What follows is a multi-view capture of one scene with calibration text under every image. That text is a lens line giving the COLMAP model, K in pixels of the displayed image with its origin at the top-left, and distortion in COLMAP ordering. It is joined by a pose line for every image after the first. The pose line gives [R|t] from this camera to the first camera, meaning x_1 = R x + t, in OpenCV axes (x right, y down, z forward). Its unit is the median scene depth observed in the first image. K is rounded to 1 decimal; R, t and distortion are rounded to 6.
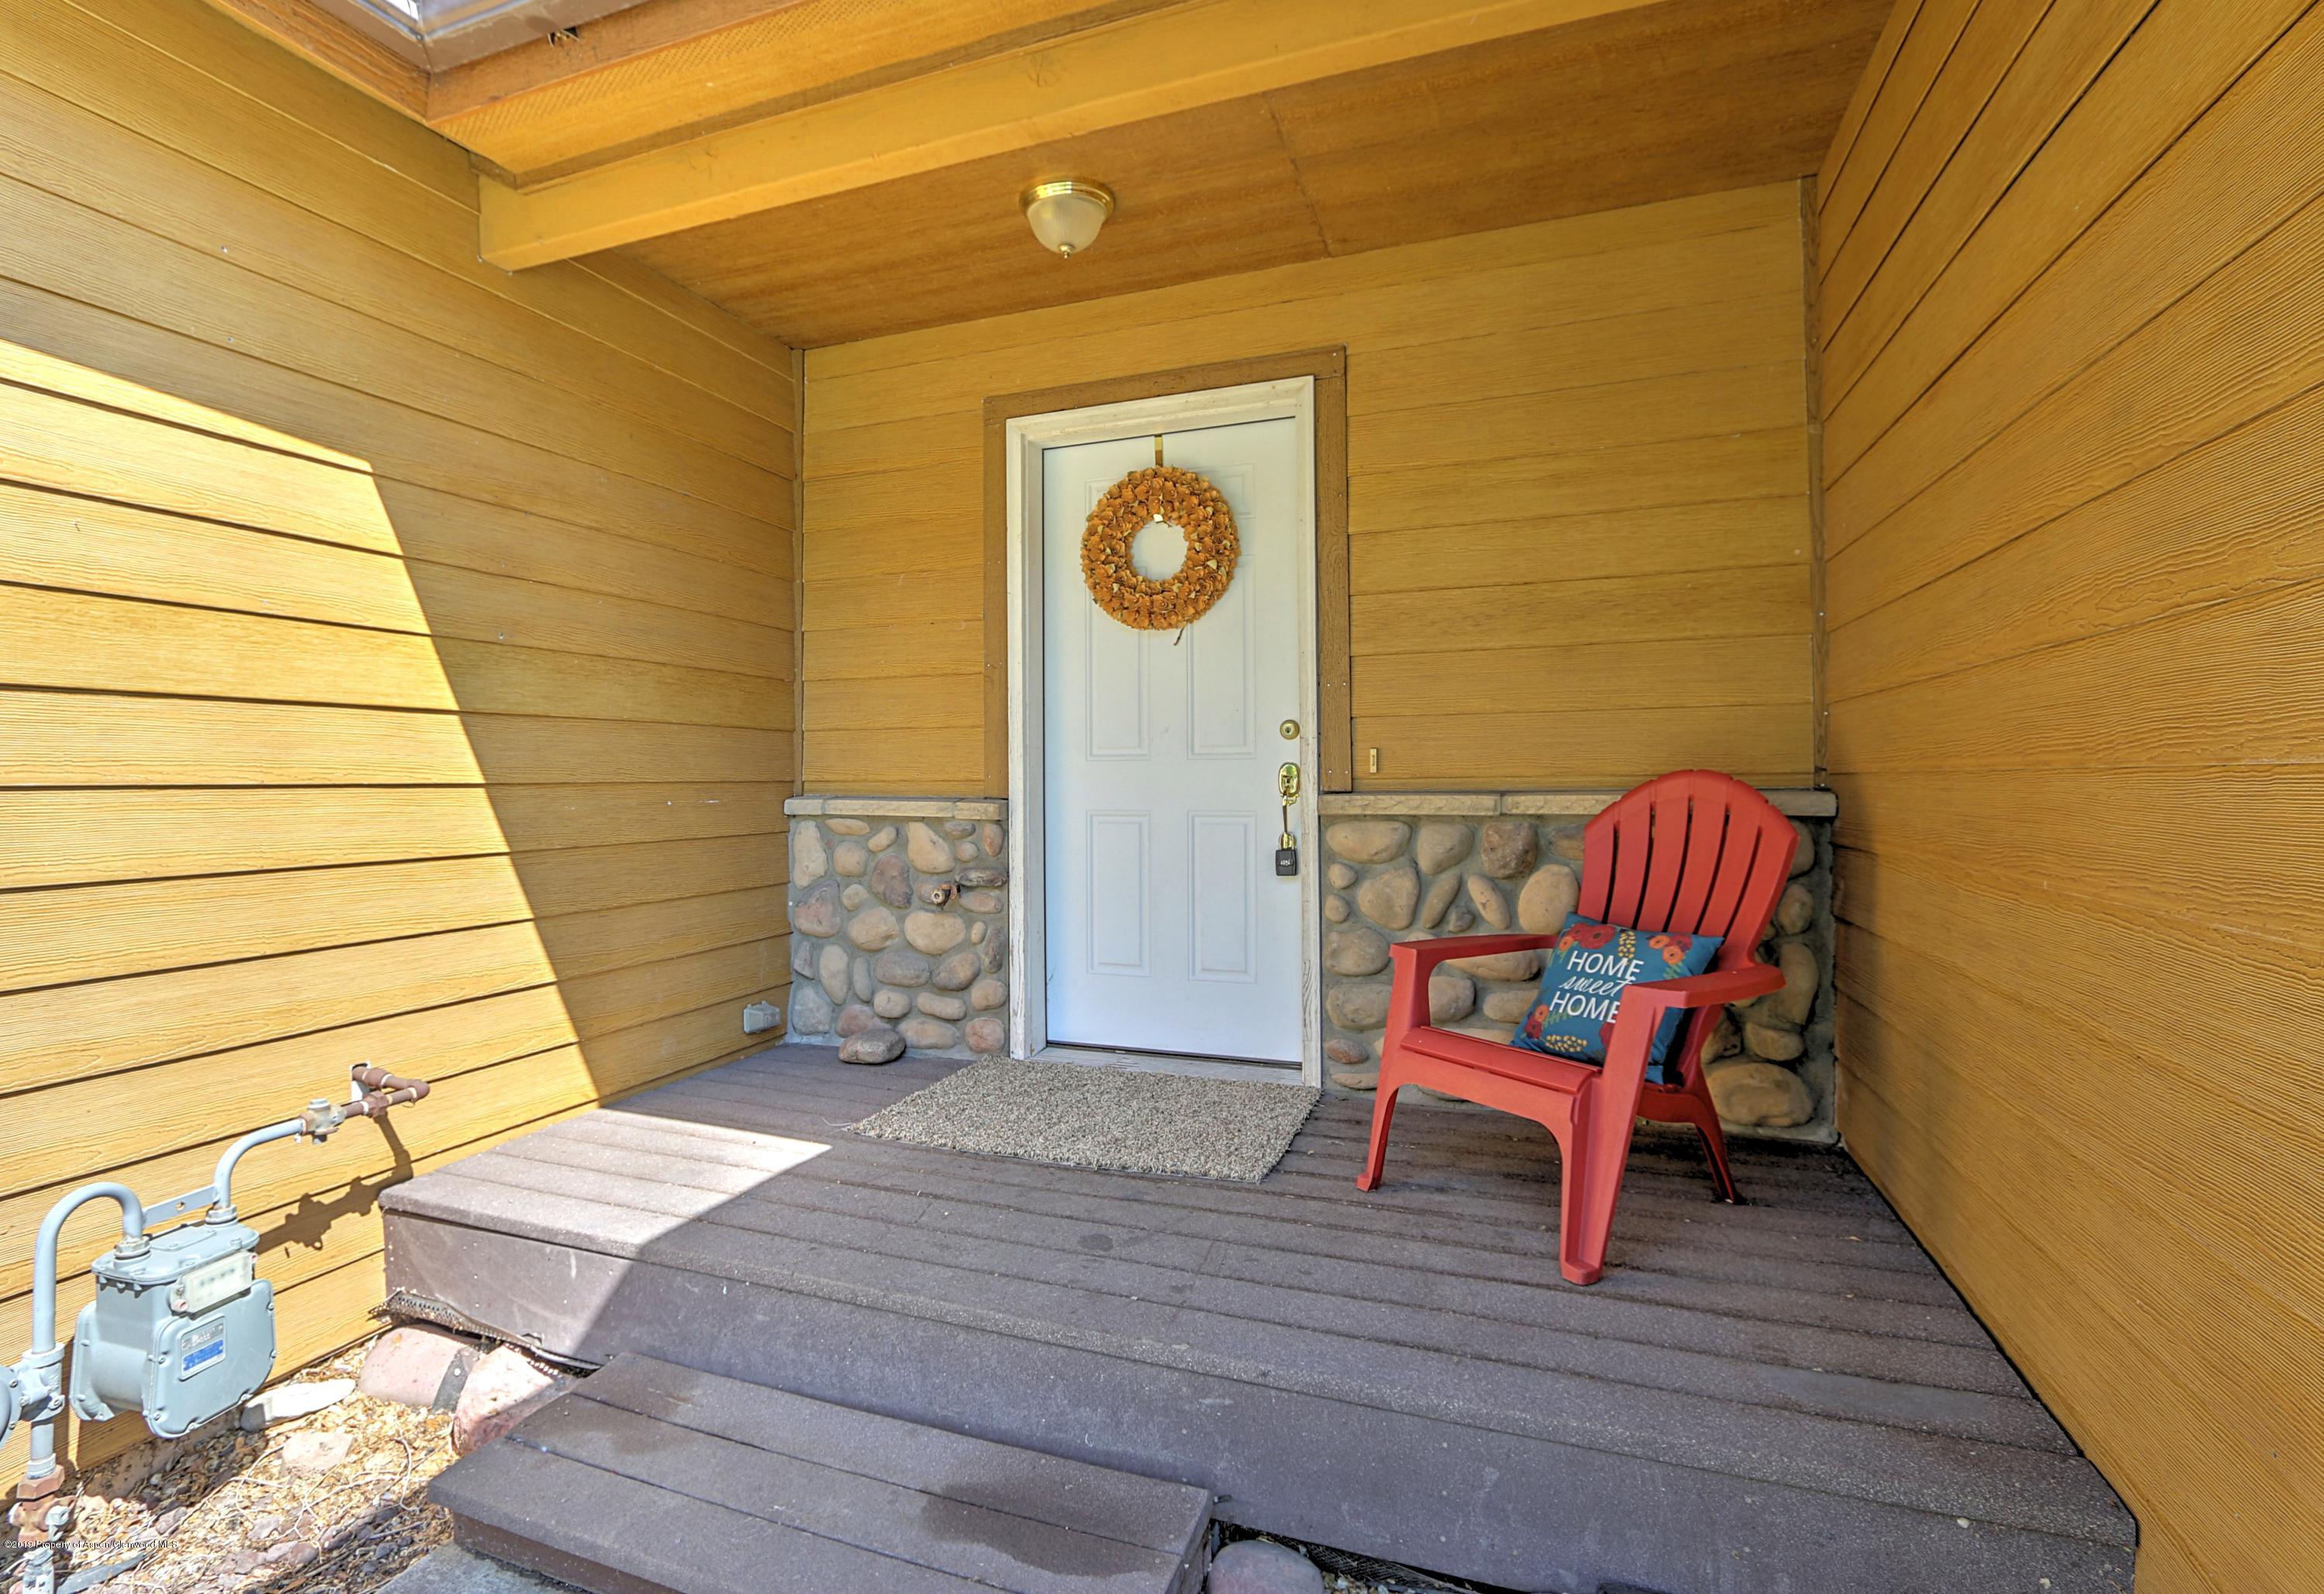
lens RADIAL K [[1062.8, 0, 1155.5], [0, 1062.8, 776.4], [0, 0, 1]] dist [-0.021414, 0.000033]
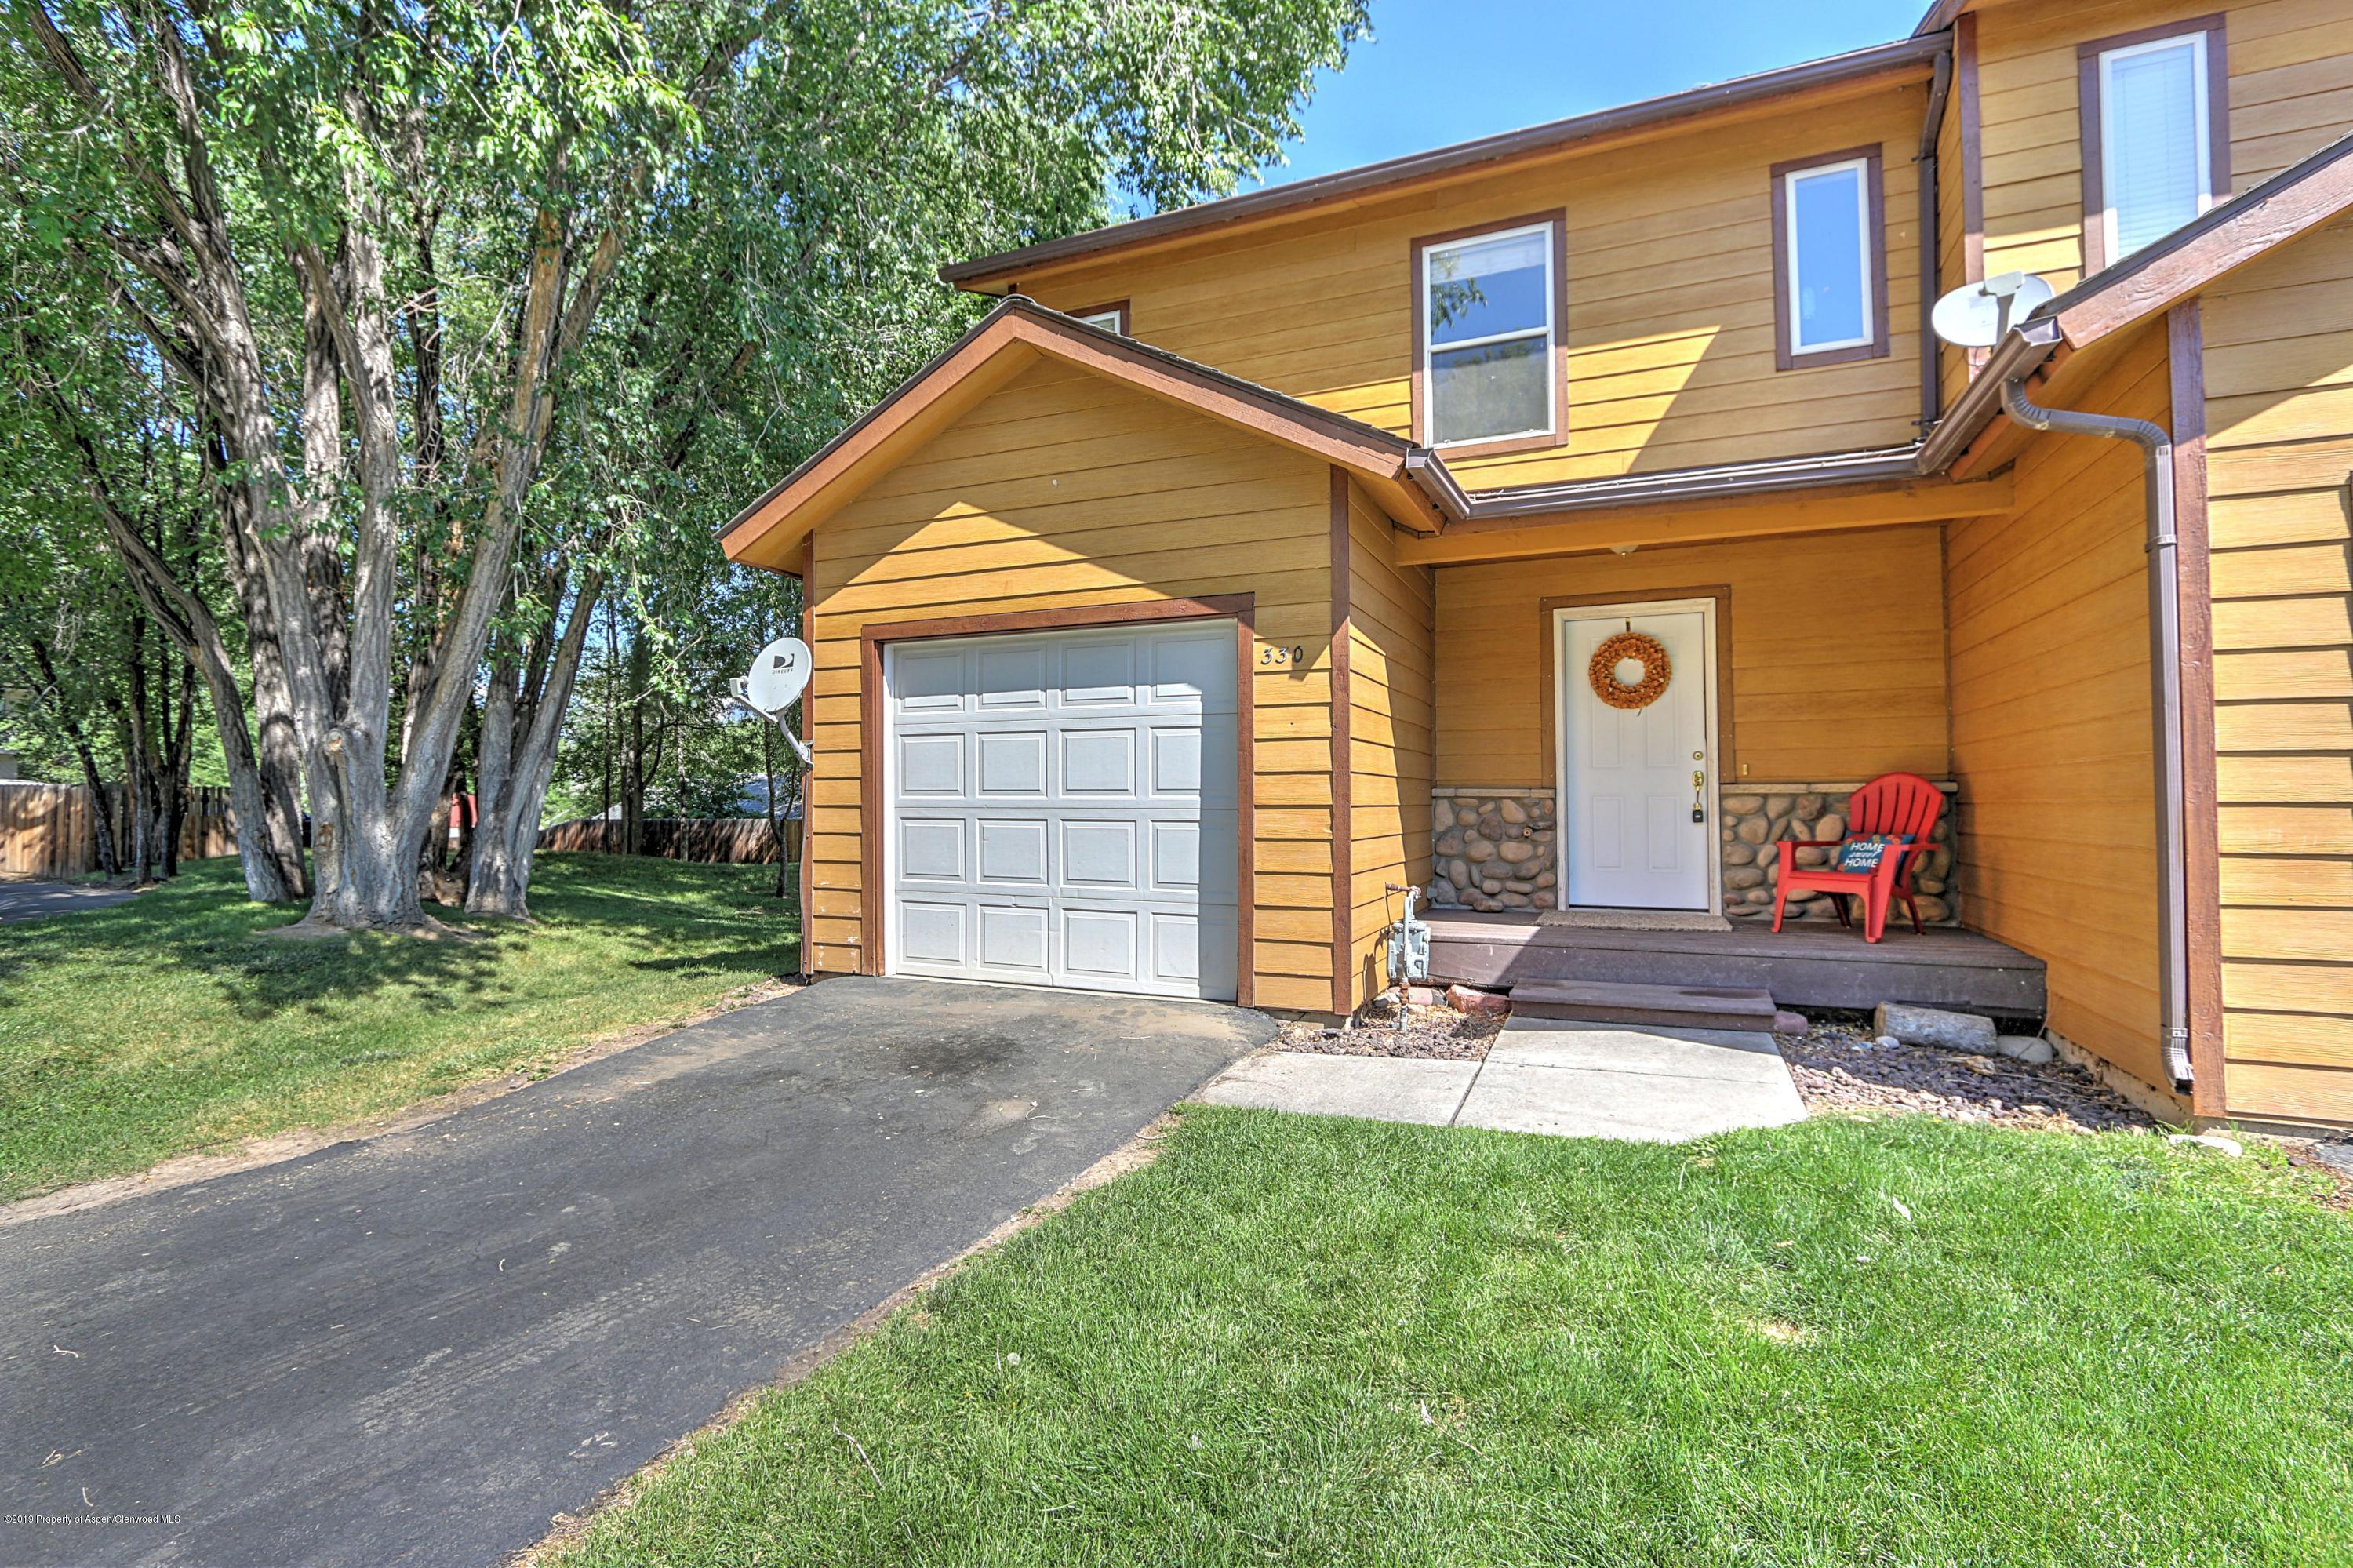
lens RADIAL K [[1092.2, 0, 1166.4], [0, 1092.2, 773.5], [0, 0, 1]] dist [-0.023084, 0.005319]
pose [[0.998835, 0.000879, -0.048242, -0.907397], [-0.001909, 0.999771, -0.021318, 0.044682], [0.048212, 0.021386, 0.998608, -1.355158]]
